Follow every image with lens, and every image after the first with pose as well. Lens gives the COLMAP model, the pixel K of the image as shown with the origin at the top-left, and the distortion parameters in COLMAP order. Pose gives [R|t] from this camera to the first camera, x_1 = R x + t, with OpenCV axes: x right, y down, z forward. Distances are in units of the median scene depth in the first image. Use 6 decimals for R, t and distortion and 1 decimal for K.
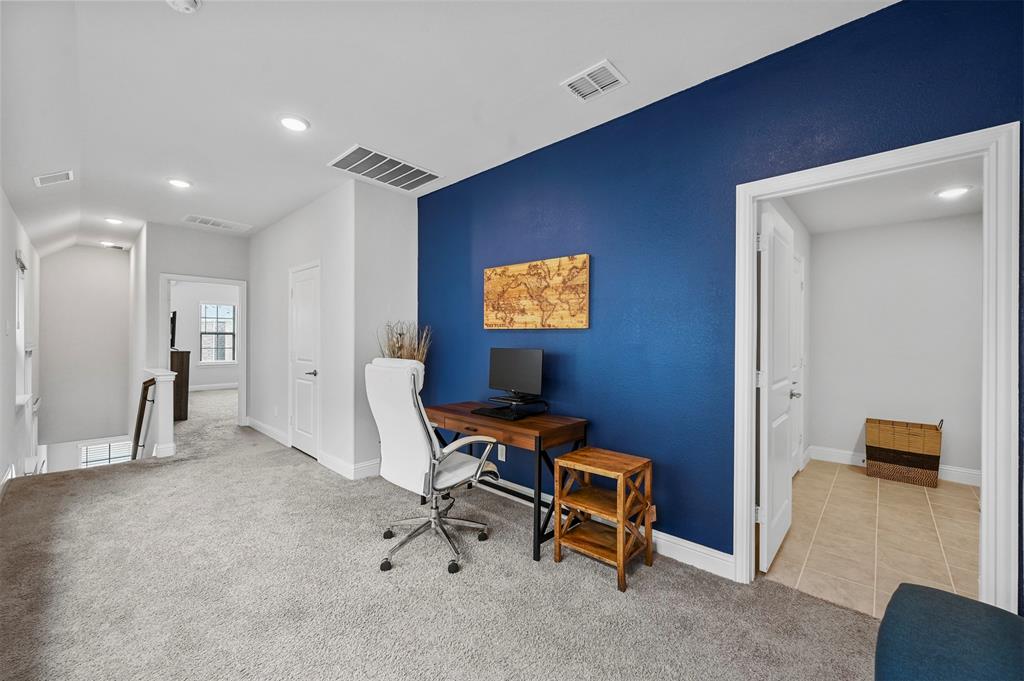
lens RADIAL K [[404.2, 0, 519.3], [0, 404.2, 338.8], [0, 0, 1]] dist [-0.000506, 0.000757]
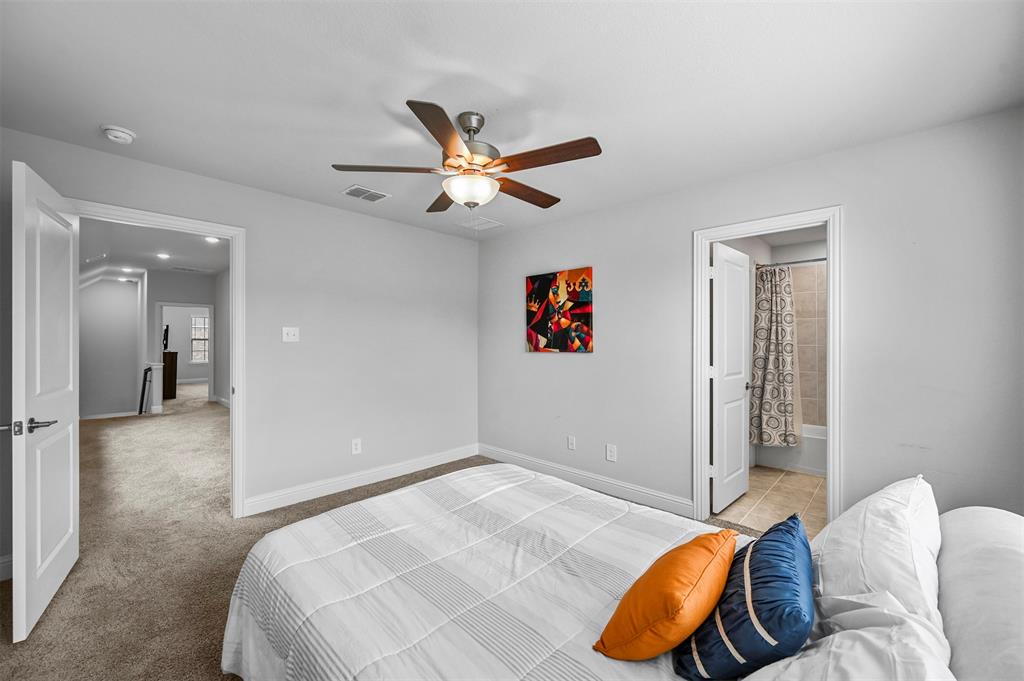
lens RADIAL K [[404.2, 0, 508.5], [0, 404.2, 338.7], [0, 0, 1]] dist [-0.000506, 0.000757]
pose [[0.999584, -0.007985, -0.027718, 0.466129], [0.007672, 0.999906, -0.011396, 0.008804], [0.027807, 0.011179, 0.999551, -0.471906]]
